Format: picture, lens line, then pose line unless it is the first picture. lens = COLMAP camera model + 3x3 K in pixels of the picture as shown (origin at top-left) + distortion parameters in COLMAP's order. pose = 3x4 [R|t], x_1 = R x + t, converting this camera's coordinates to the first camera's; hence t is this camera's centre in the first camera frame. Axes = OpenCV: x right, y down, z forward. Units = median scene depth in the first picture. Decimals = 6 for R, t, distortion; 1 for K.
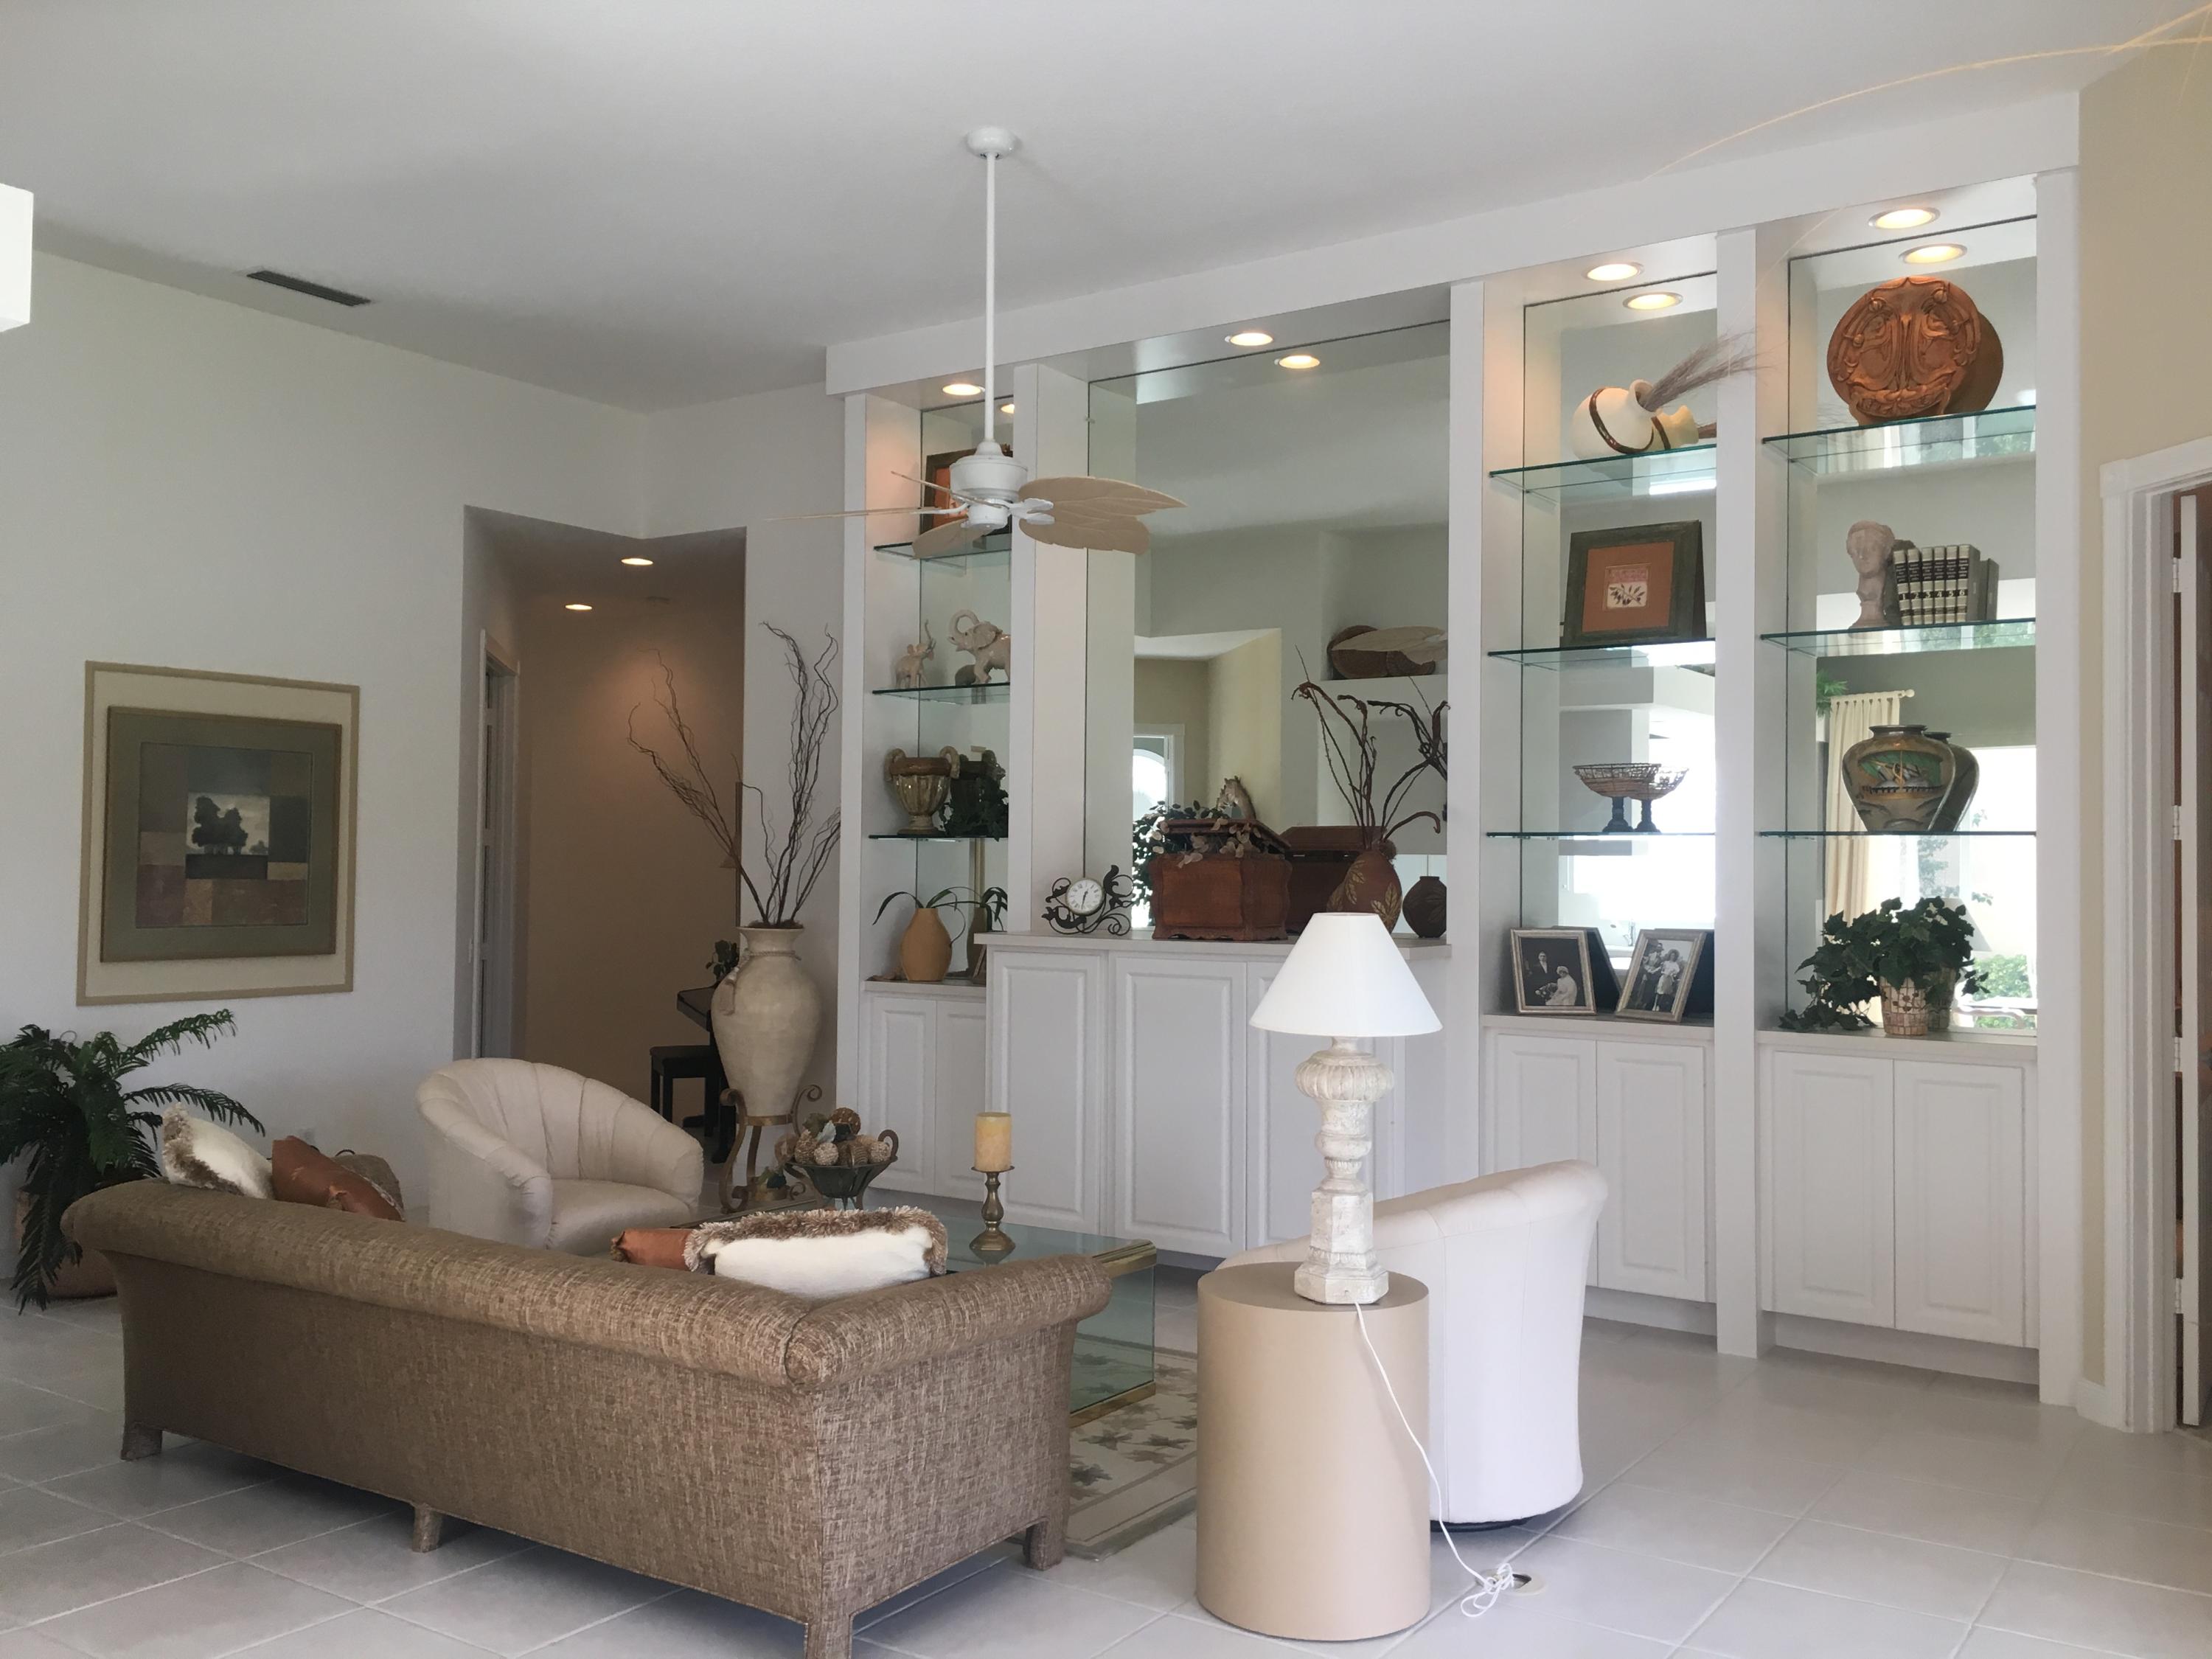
lens RADIAL K [[1888.6, 0, 1100.5], [0, 1888.6, 816.9], [0, 0, 1]] dist [0.081601, -0.097705]
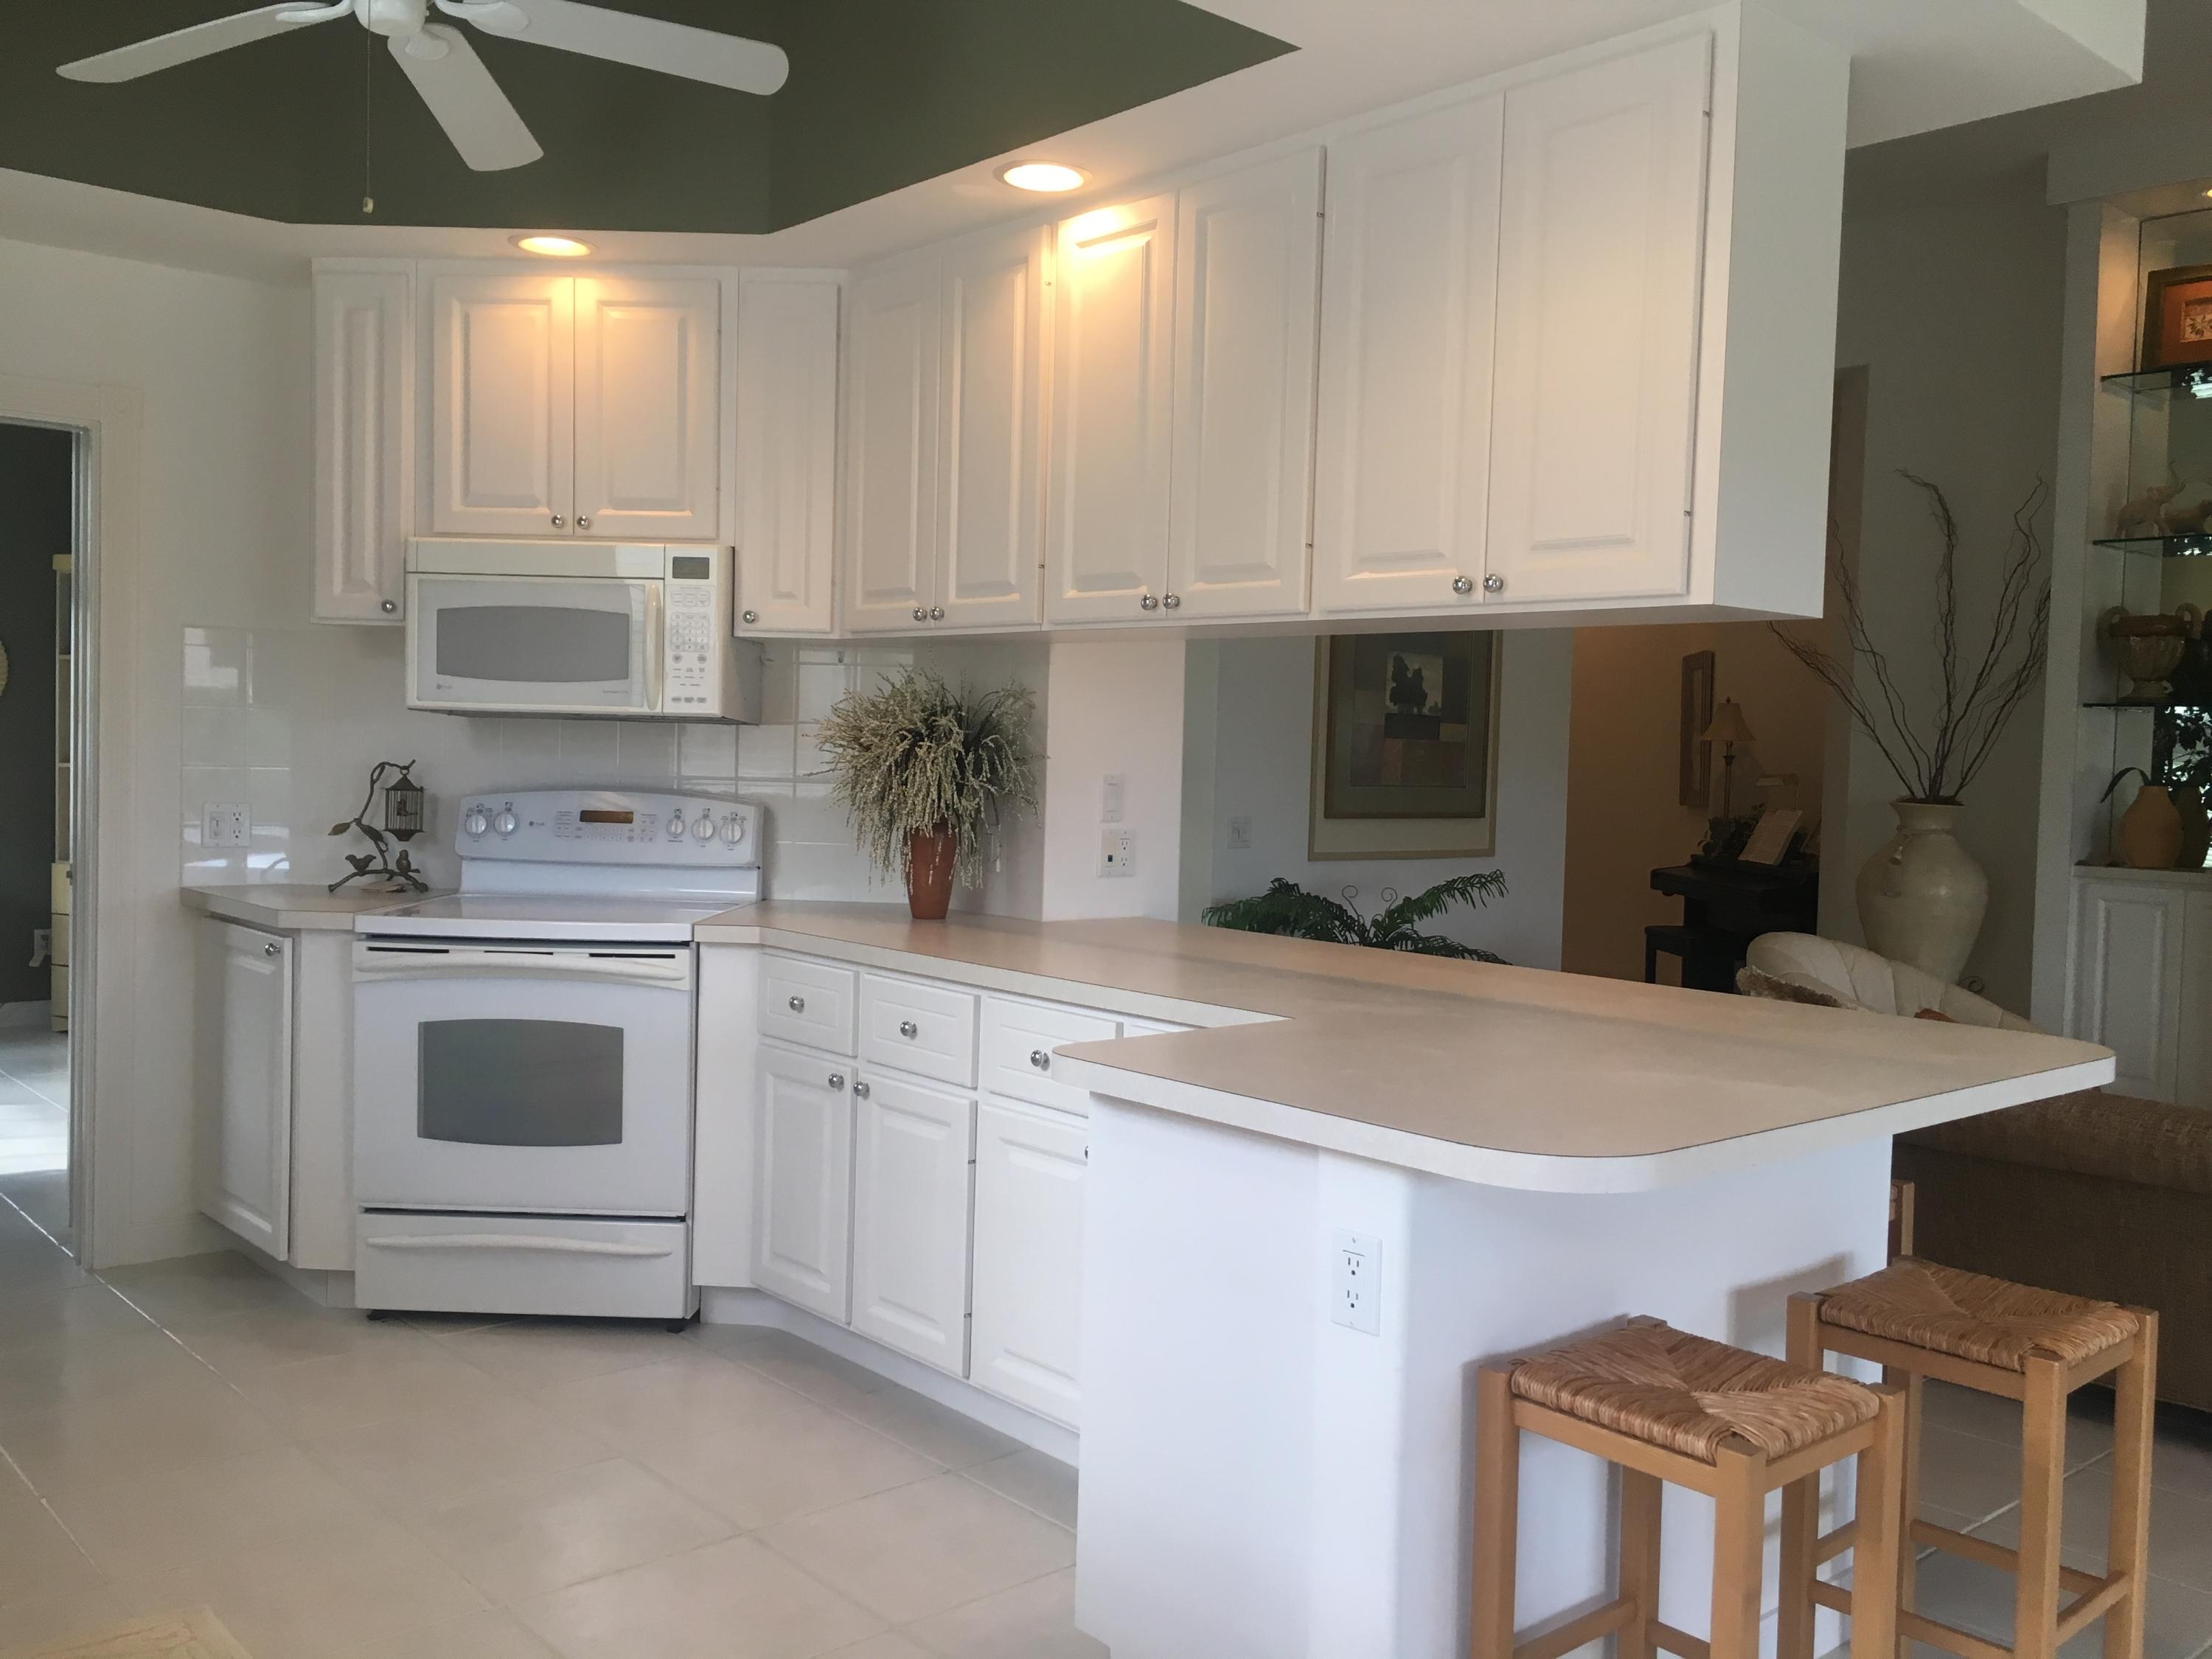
lens RADIAL K [[1890.6, 0, 1111.8], [0, 1890.6, 806.8], [0, 0, 1]] dist [0.073160, -0.092097]
pose [[0.970934, 0.026049, -0.237926, -0.396713], [-0.012836, 0.998296, 0.056916, 0.014433], [0.239003, -0.052208, 0.969614, 0.010913]]
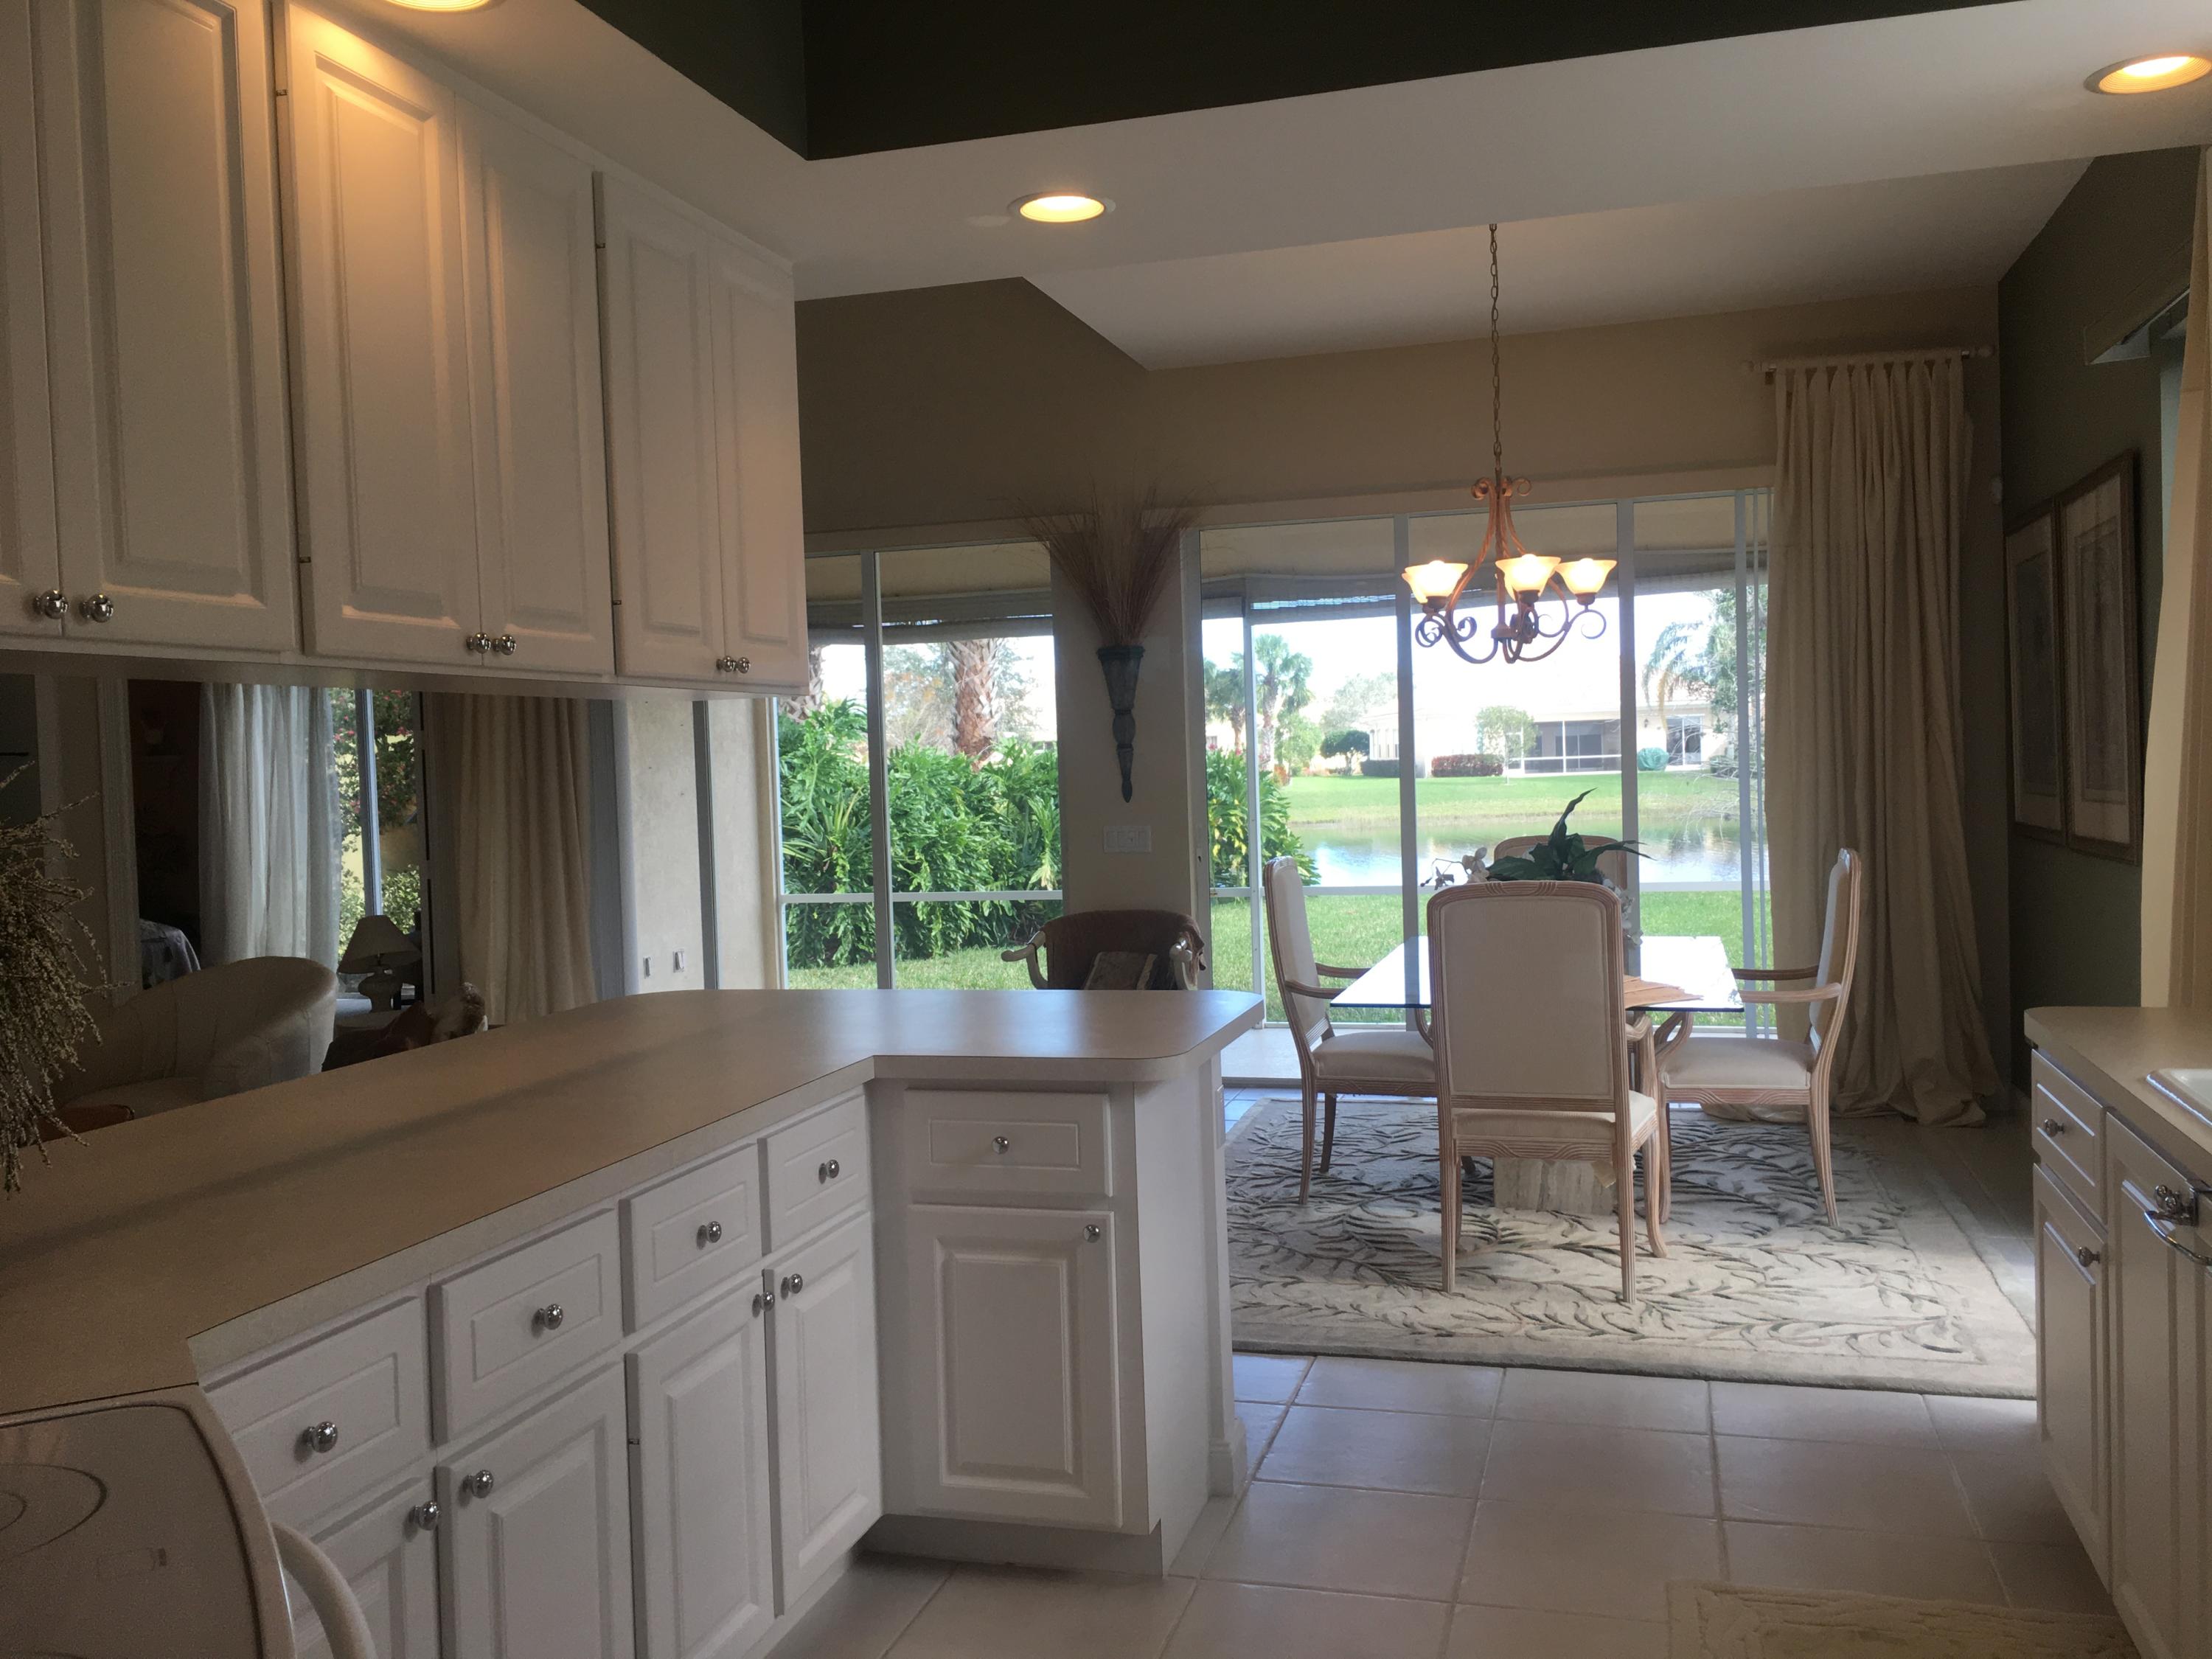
lens RADIAL K [[1890.6, 0, 1111.8], [0, 1890.6, 806.8], [0, 0, 1]] dist [0.073160, -0.092097]
pose [[-0.313154, -0.024123, 0.949396, -0.916181], [0.007027, 0.999591, 0.027717, 0.011031], [-0.949677, 0.015351, -0.312856, 0.516194]]
